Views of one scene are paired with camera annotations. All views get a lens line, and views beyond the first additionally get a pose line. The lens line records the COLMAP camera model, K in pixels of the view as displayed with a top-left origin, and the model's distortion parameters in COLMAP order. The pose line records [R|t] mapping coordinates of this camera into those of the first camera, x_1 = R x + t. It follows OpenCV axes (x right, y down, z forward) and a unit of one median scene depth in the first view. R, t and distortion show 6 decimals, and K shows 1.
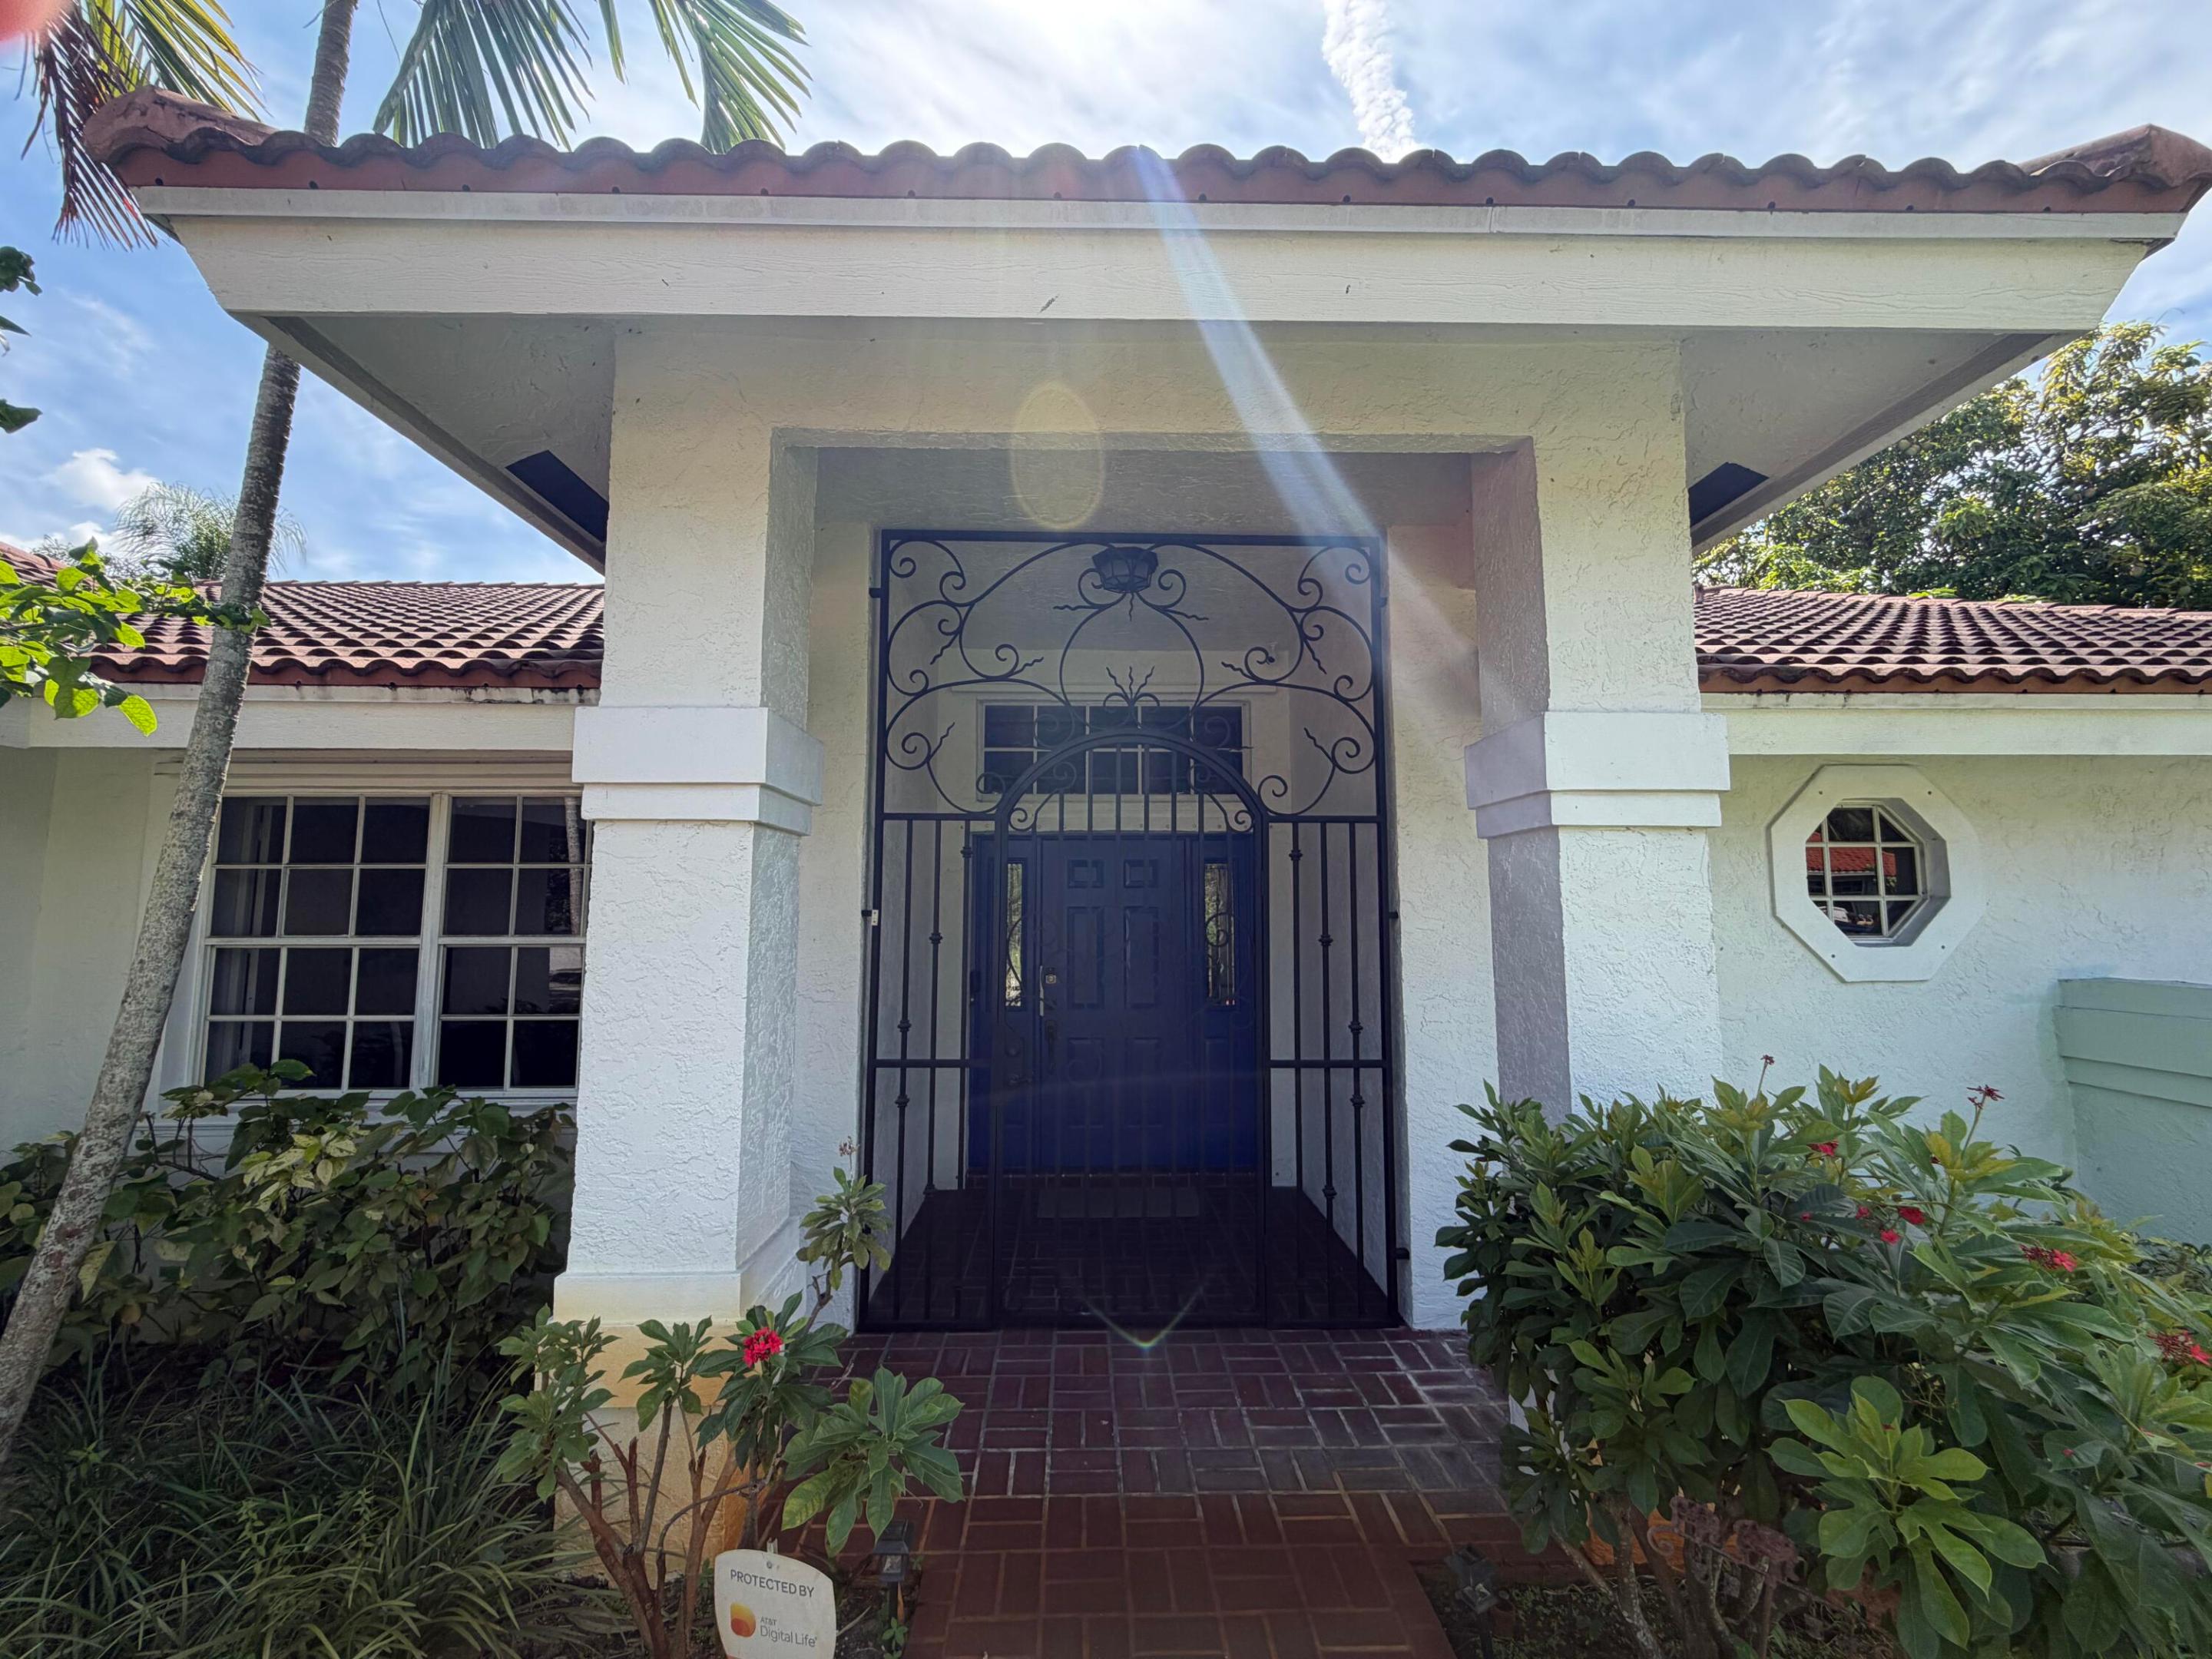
lens RADIAL K [[901.0, 0, 1096.0], [0, 901.0, 822.1], [0, 0, 1]] dist [-0.020941, -0.000139]
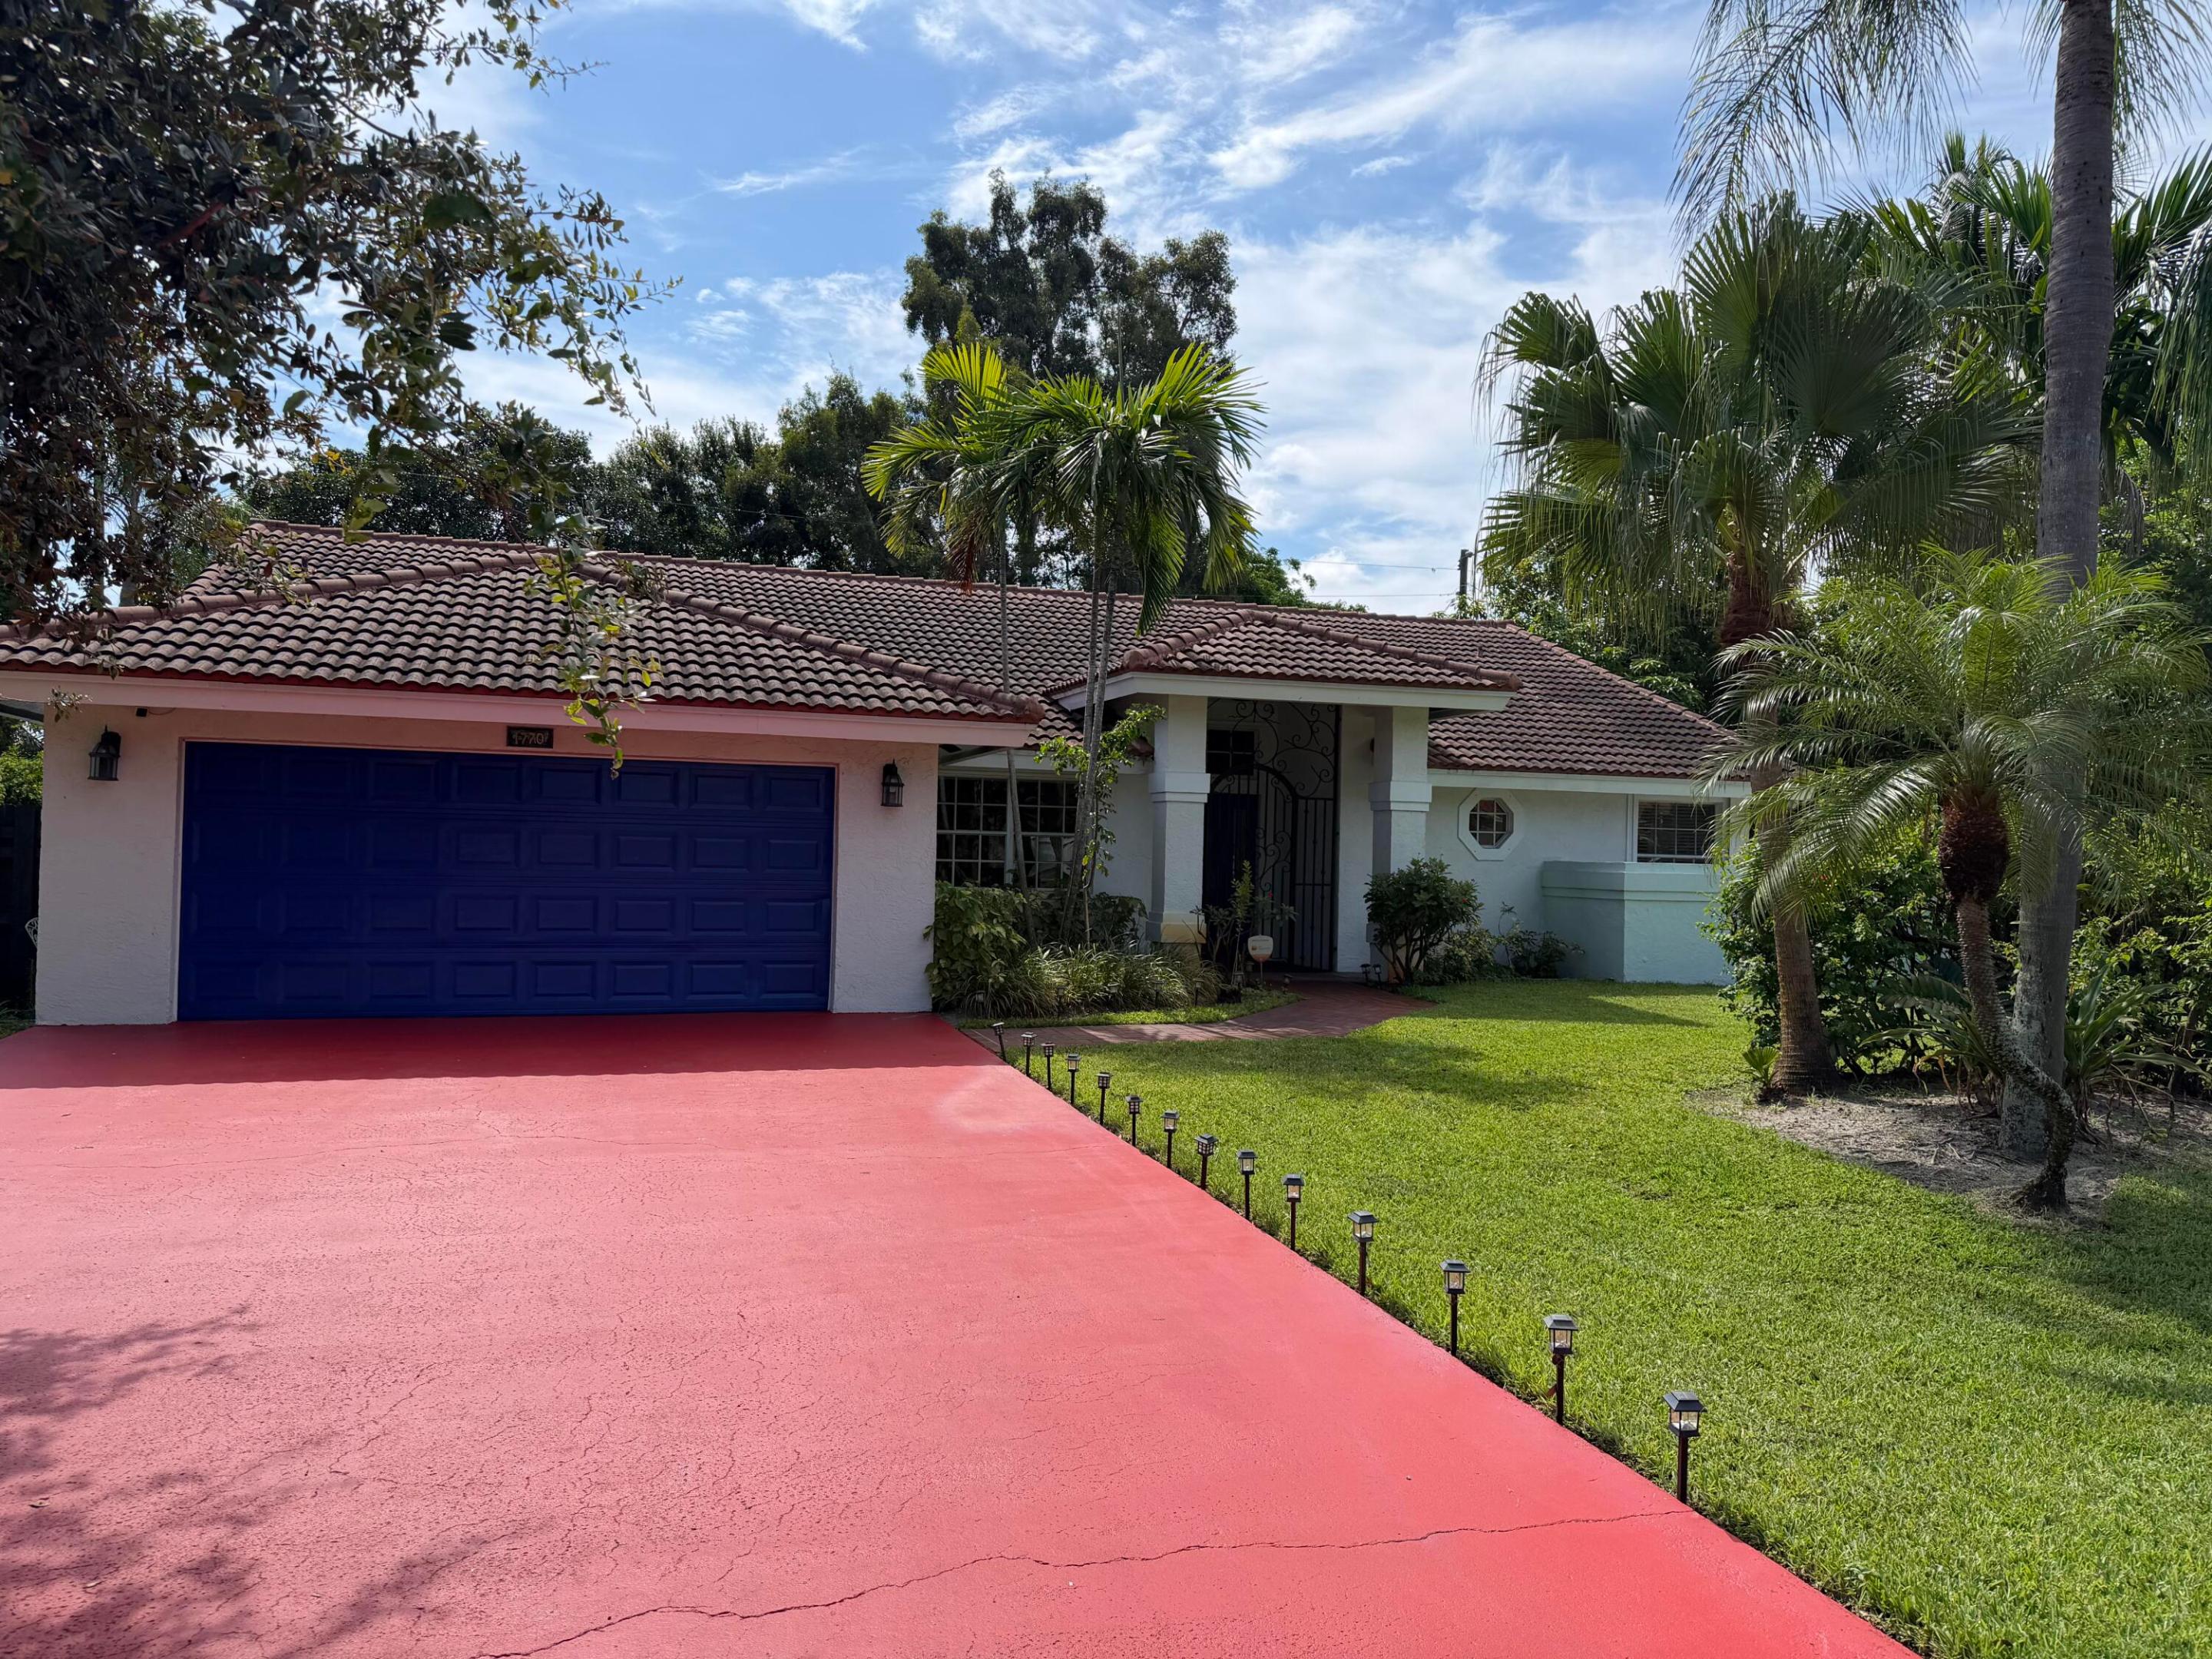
lens RADIAL K [[1567.9, 0, 1109.1], [0, 1567.9, 858.5], [0, 0, 1]] dist [0.056349, -0.000933]
pose [[0.954791, 0.022581, 0.296419, -1.764776], [-0.053162, 0.994007, 0.095517, -0.243646], [-0.292486, -0.106957, 0.950269, -3.405747]]
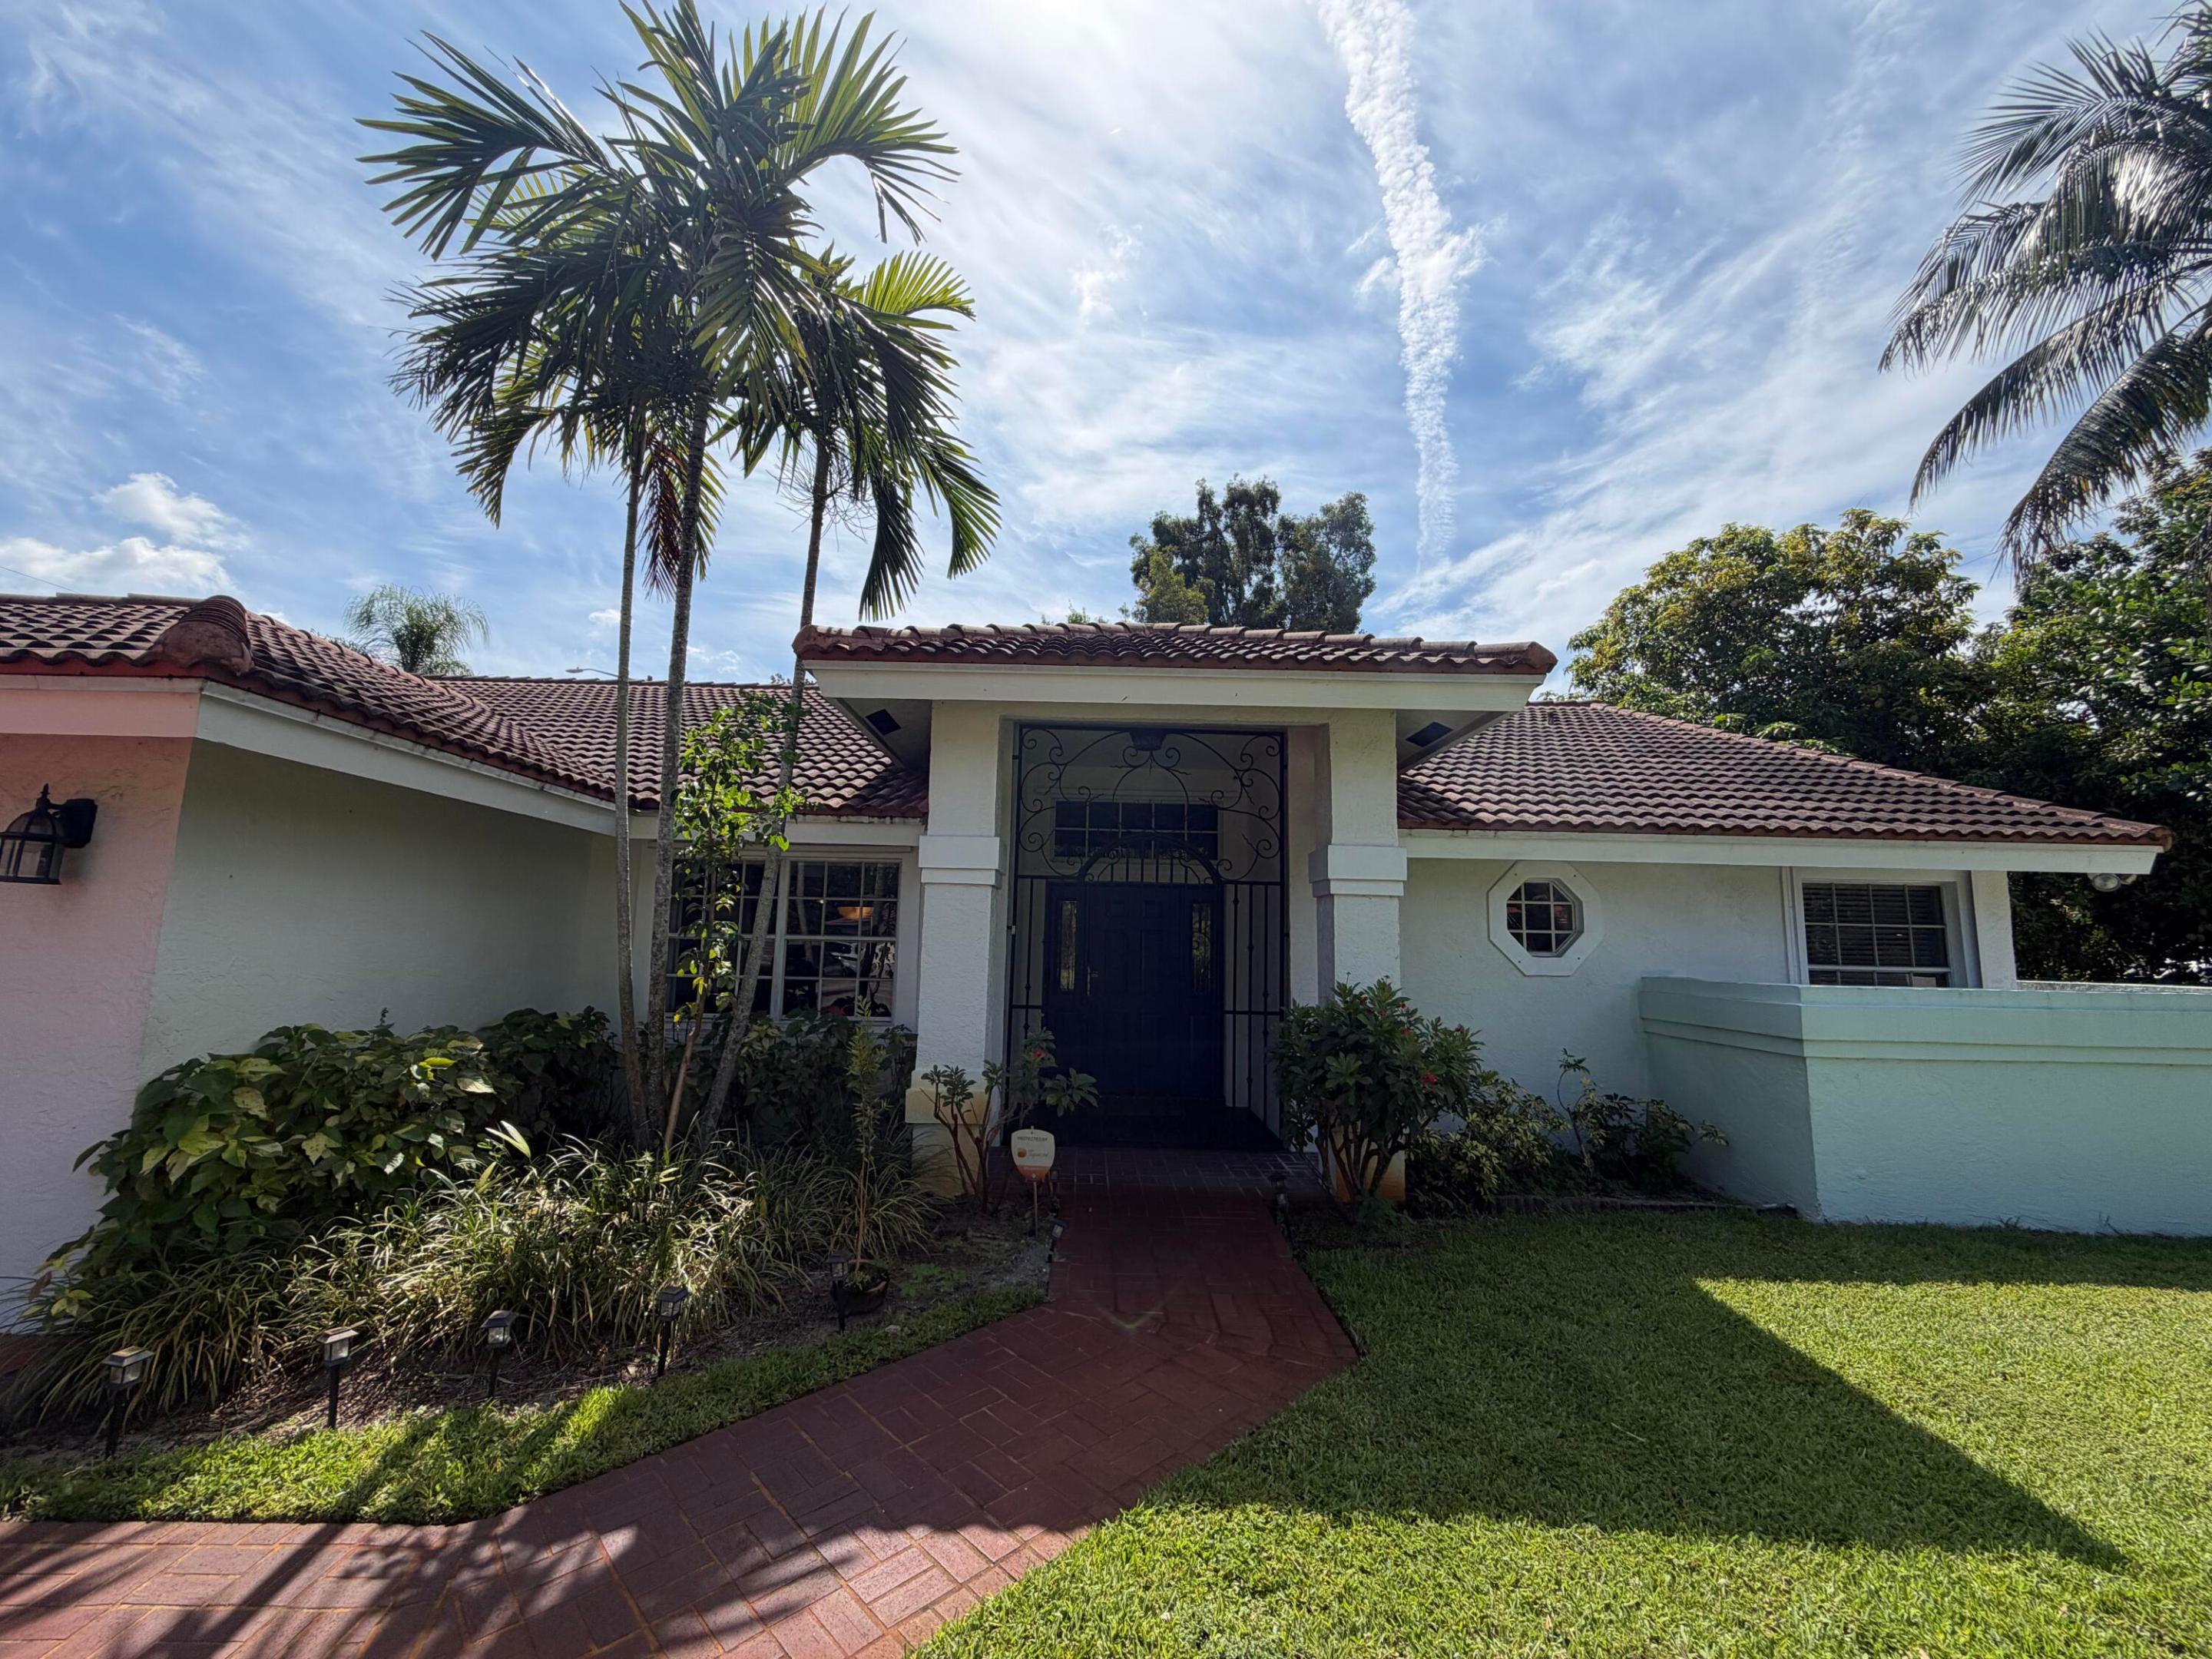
lens RADIAL K [[881.1, 0, 1098.9], [0, 881.1, 828.4], [0, 0, 1]] dist [0.000081, -0.000328]
pose [[0.999696, 0.020965, -0.012950, -0.046556], [-0.021326, 0.999369, -0.028402, -0.058615], [0.012346, 0.028670, 0.999513, -0.867885]]
